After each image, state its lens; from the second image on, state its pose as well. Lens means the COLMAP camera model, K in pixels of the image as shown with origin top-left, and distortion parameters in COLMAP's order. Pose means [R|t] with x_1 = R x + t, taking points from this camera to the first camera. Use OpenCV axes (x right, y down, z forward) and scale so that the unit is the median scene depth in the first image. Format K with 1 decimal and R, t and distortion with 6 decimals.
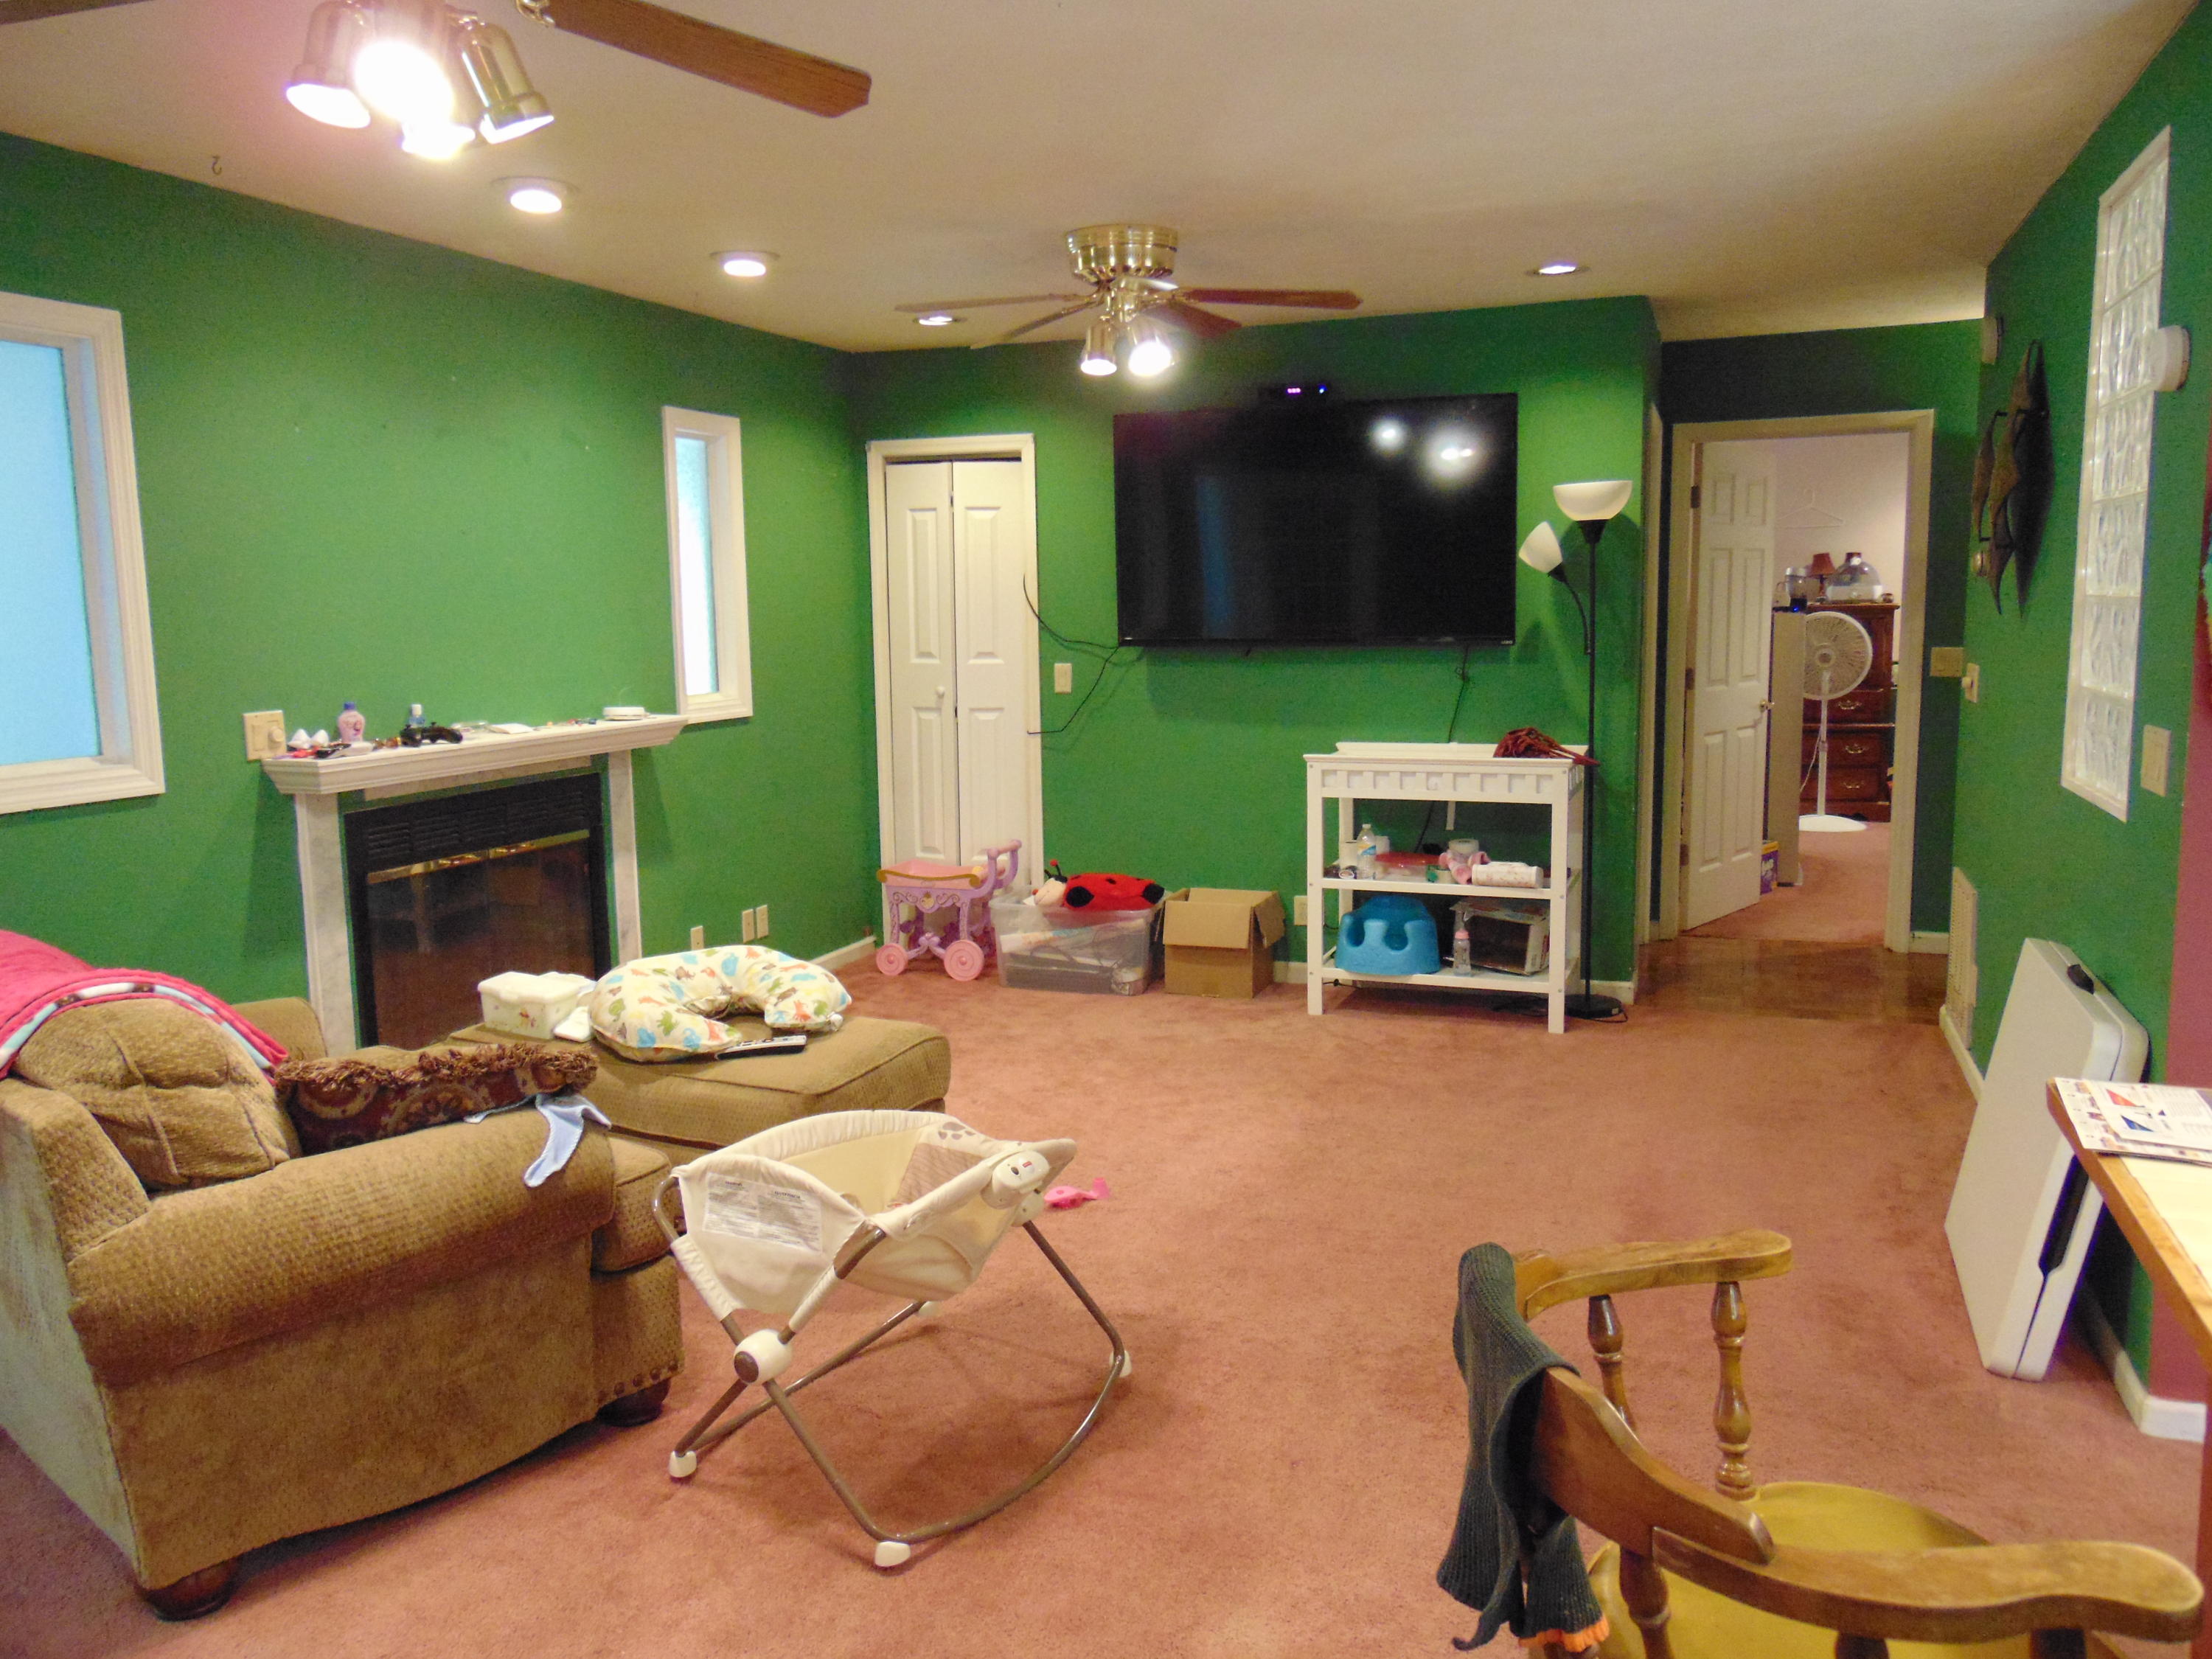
lens RADIAL K [[1659.0, 0, 1108.7], [0, 1659.0, 823.7], [0, 0, 1]] dist [-0.039344, 0.066908]
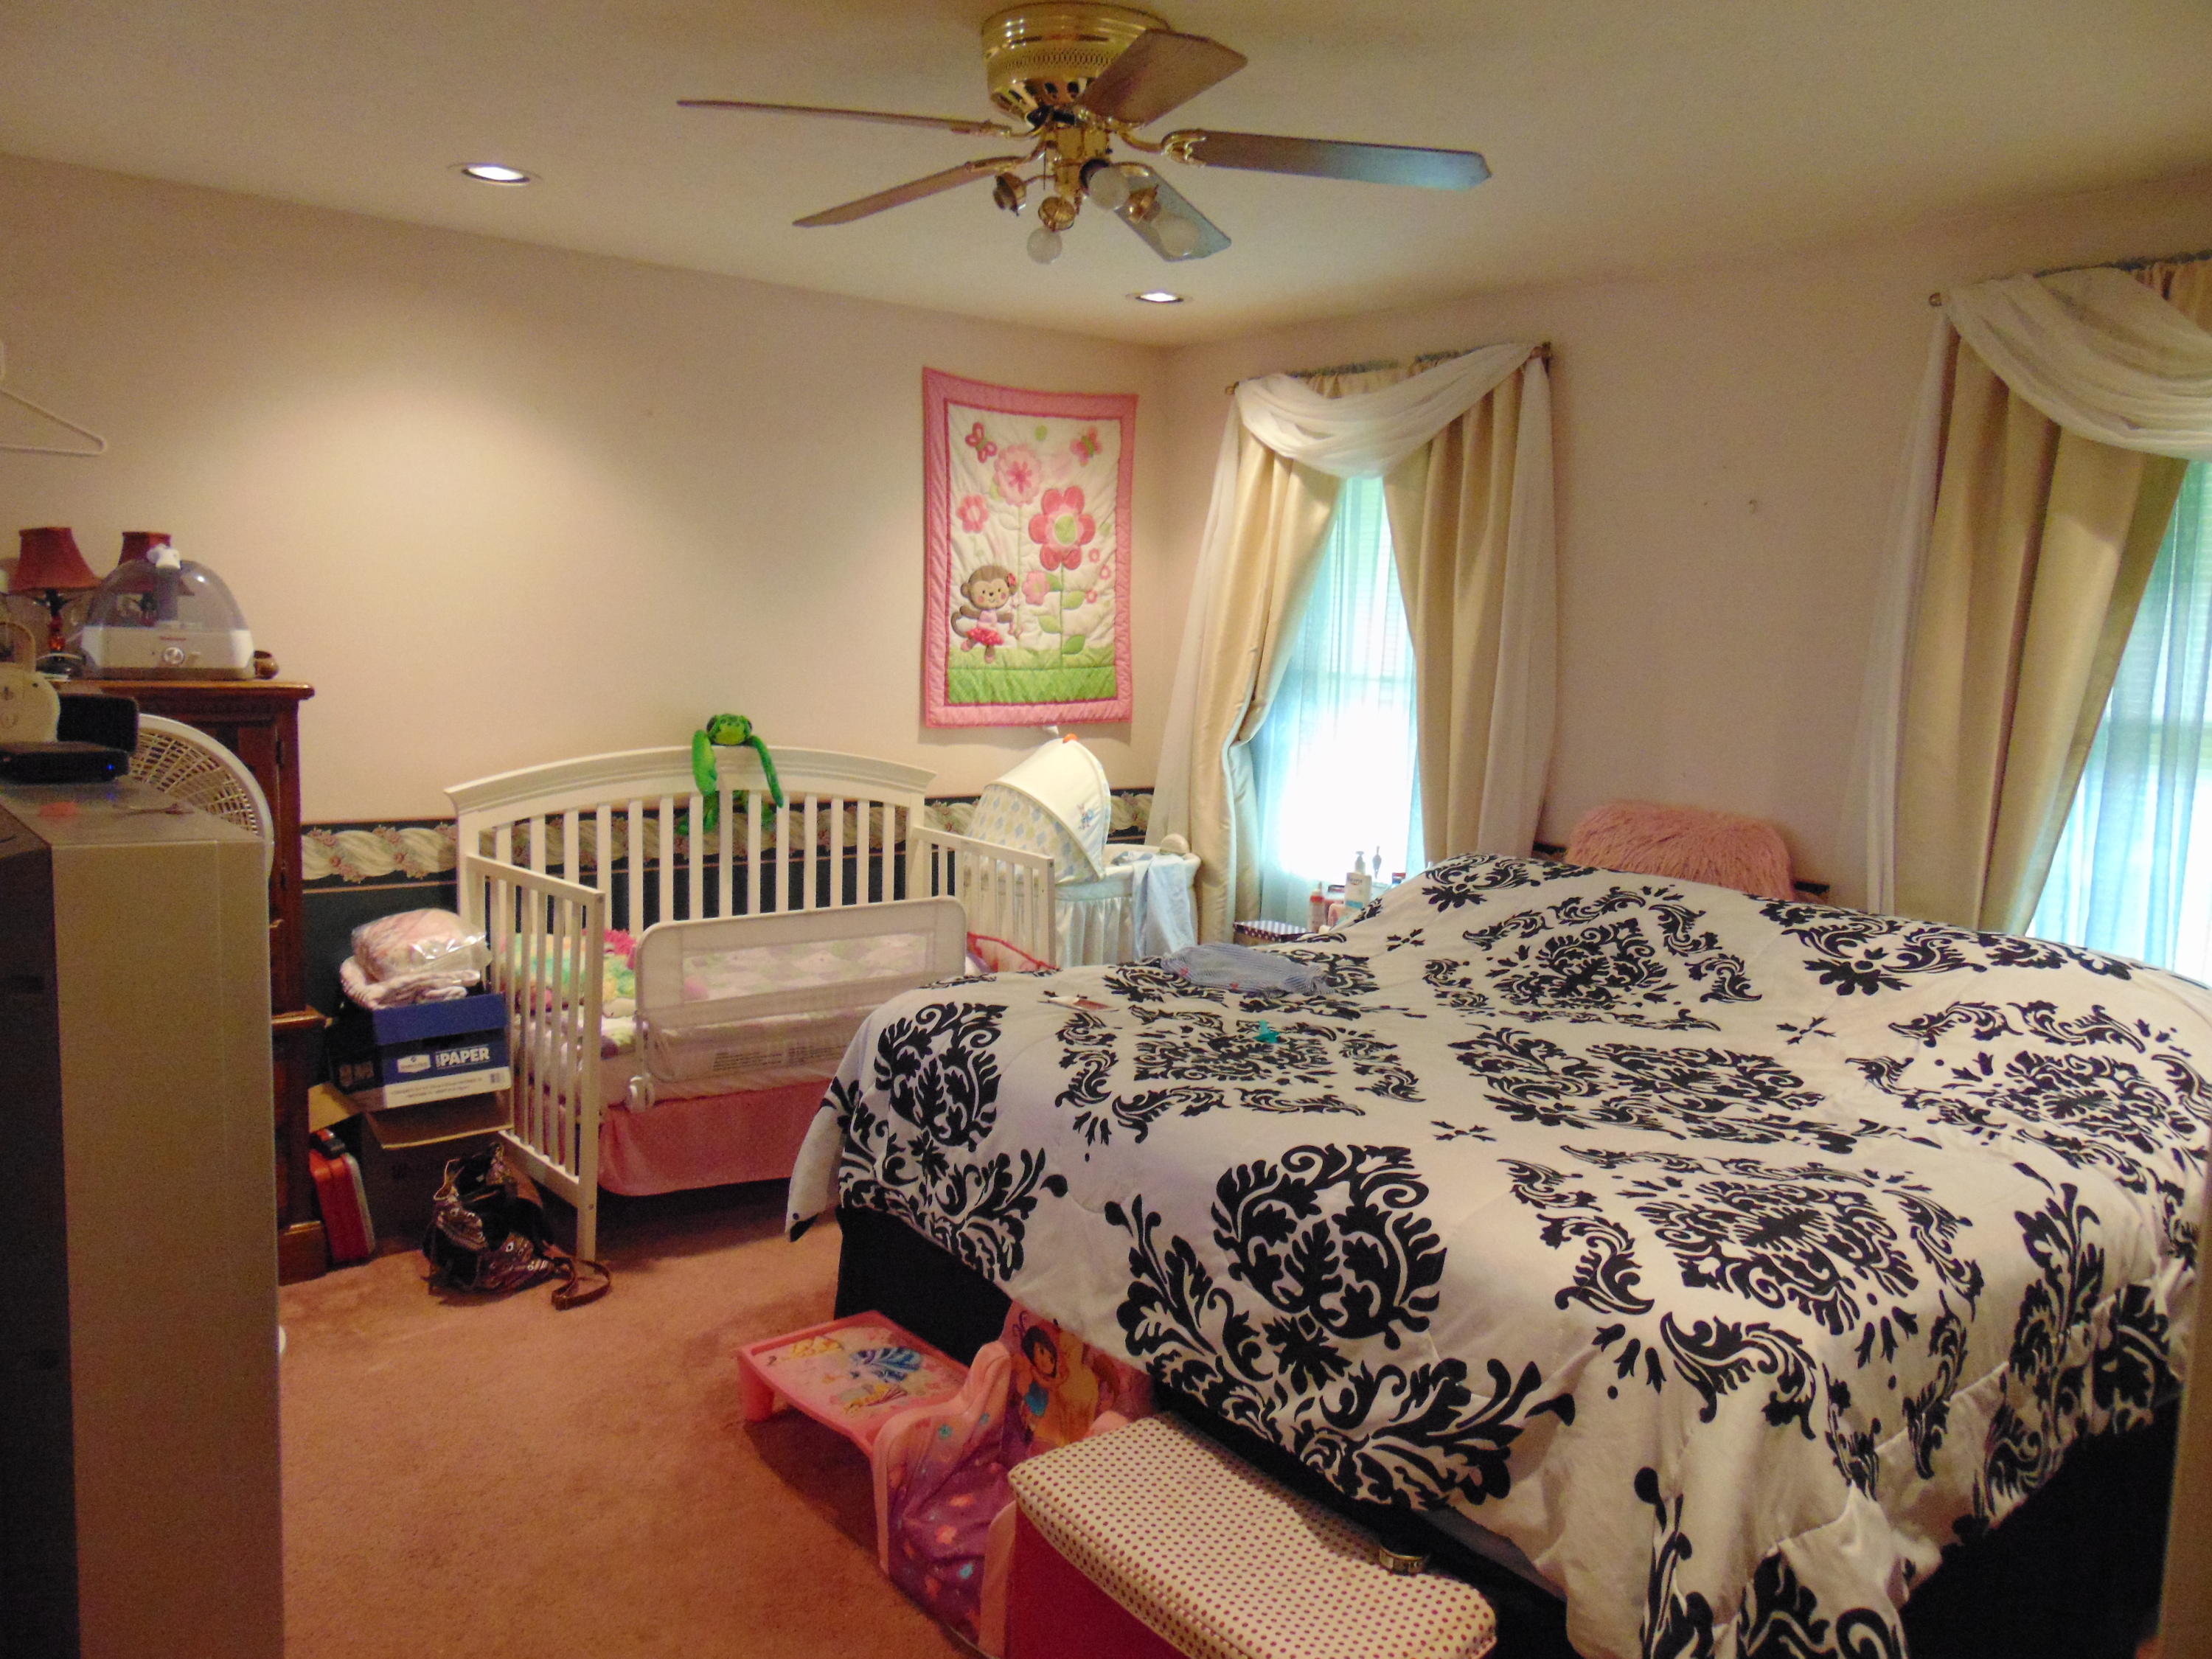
lens RADIAL K [[1659.0, 0, 1108.7], [0, 1659.0, 823.7], [0, 0, 1]] dist [-0.039344, 0.066908]
pose [[0.497892, -0.063623, 0.864902, 0.243958], [0.073531, 0.996811, 0.030998, -0.097940], [-0.864116, 0.048164, 0.500982, 0.648028]]
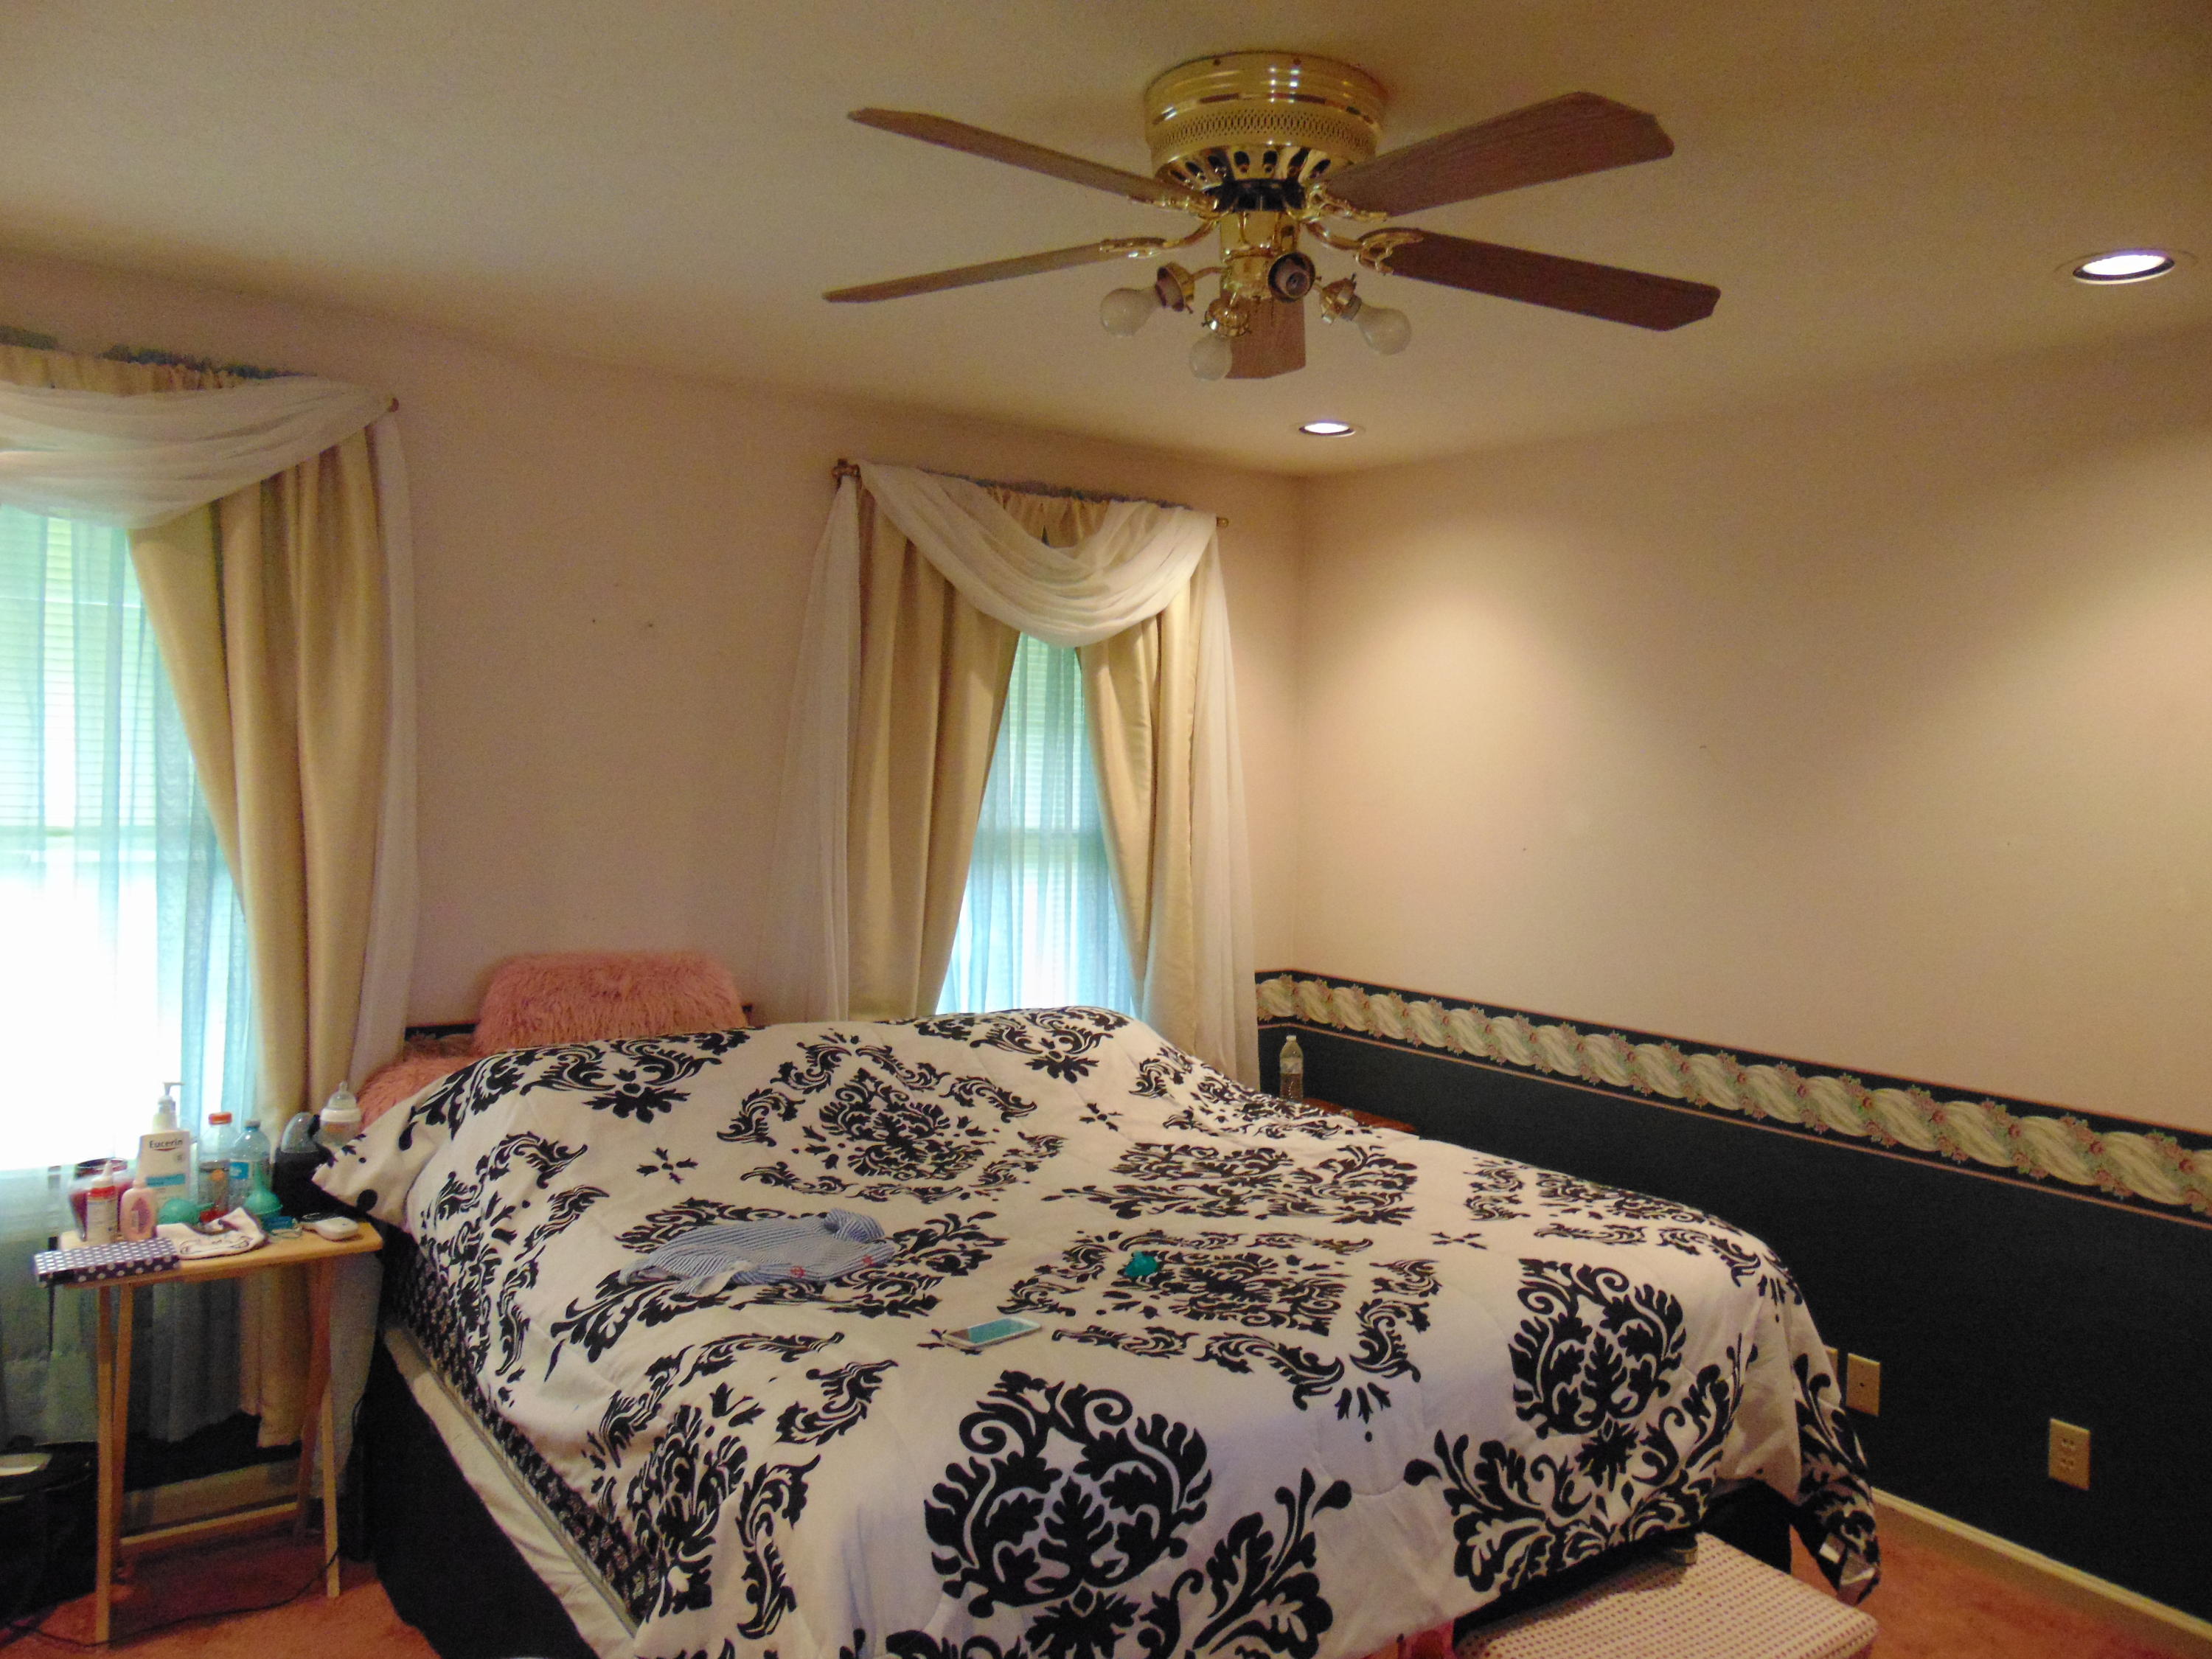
lens RADIAL K [[1659.0, 0, 1108.7], [0, 1659.0, 823.7], [0, 0, 1]] dist [-0.039344, 0.066908]
pose [[-0.840476, 0.011686, 0.541723, 0.427761], [0.083997, 0.990492, 0.108954, -0.171480], [-0.535298, 0.137076, -0.833466, 1.130011]]
